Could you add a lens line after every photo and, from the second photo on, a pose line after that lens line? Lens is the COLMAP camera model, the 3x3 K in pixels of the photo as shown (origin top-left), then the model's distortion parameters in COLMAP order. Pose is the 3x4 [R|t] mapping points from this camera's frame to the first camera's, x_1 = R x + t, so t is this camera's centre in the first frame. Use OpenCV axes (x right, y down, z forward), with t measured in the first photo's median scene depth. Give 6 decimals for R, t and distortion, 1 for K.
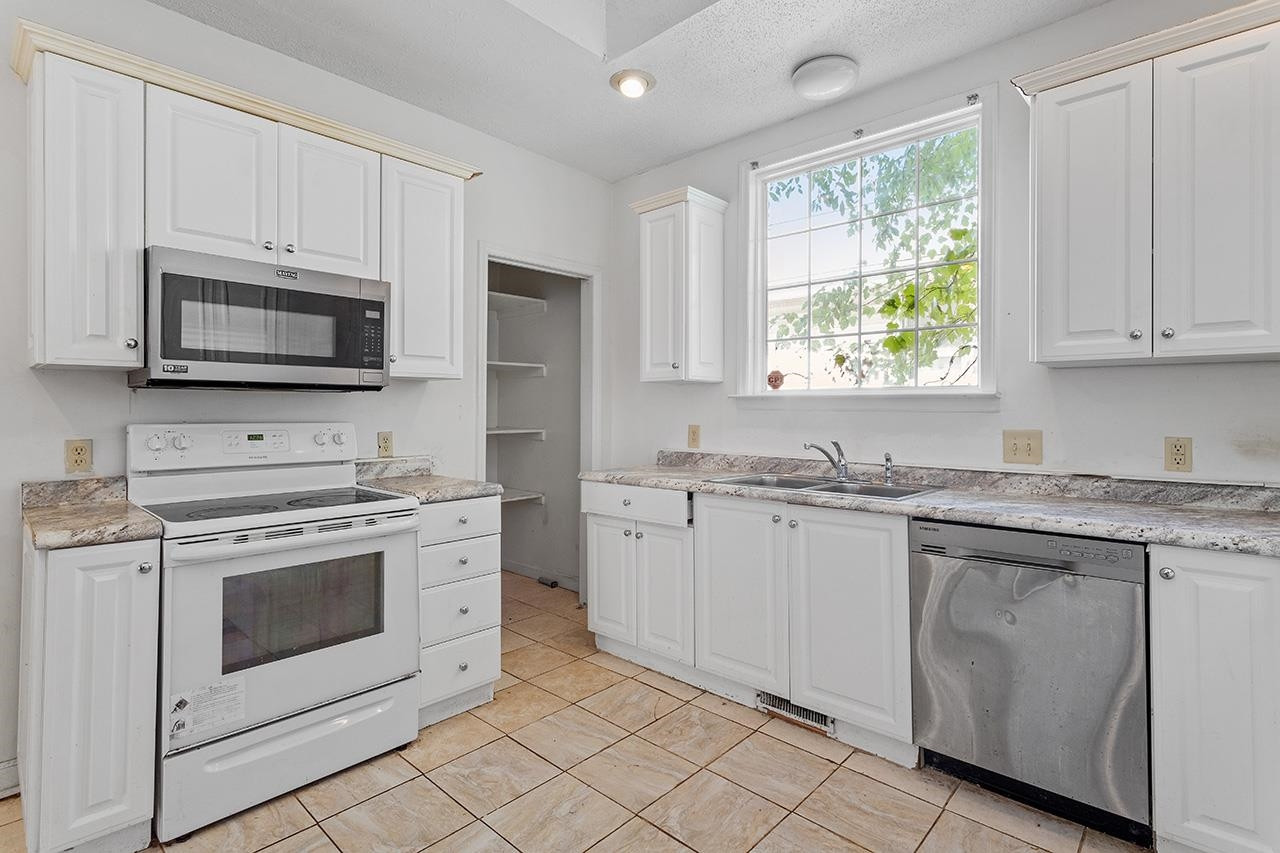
lens RADIAL K [[611.3, 0, 636.7], [0, 611.3, 413.7], [0, 0, 1]] dist [0.002539, 0.001256]
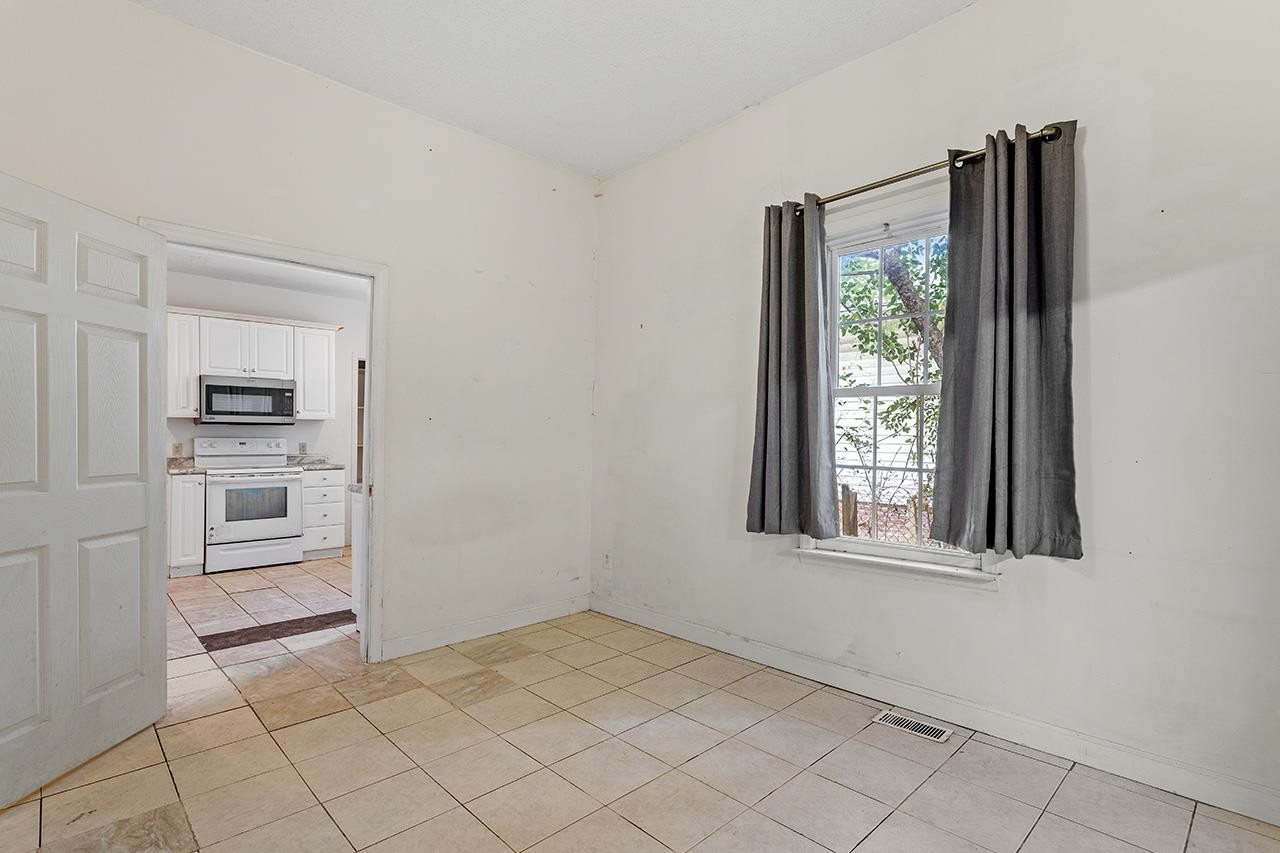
lens RADIAL K [[616.9, 0, 643.0], [0, 616.9, 443.6], [0, 0, 1]] dist [0.001579, 0.000386]
pose [[0.998584, 0.004105, -0.053033, 1.339552], [-0.003646, 0.999955, 0.008749, 0.011460], [0.053067, -0.008543, 0.998554, -1.675406]]
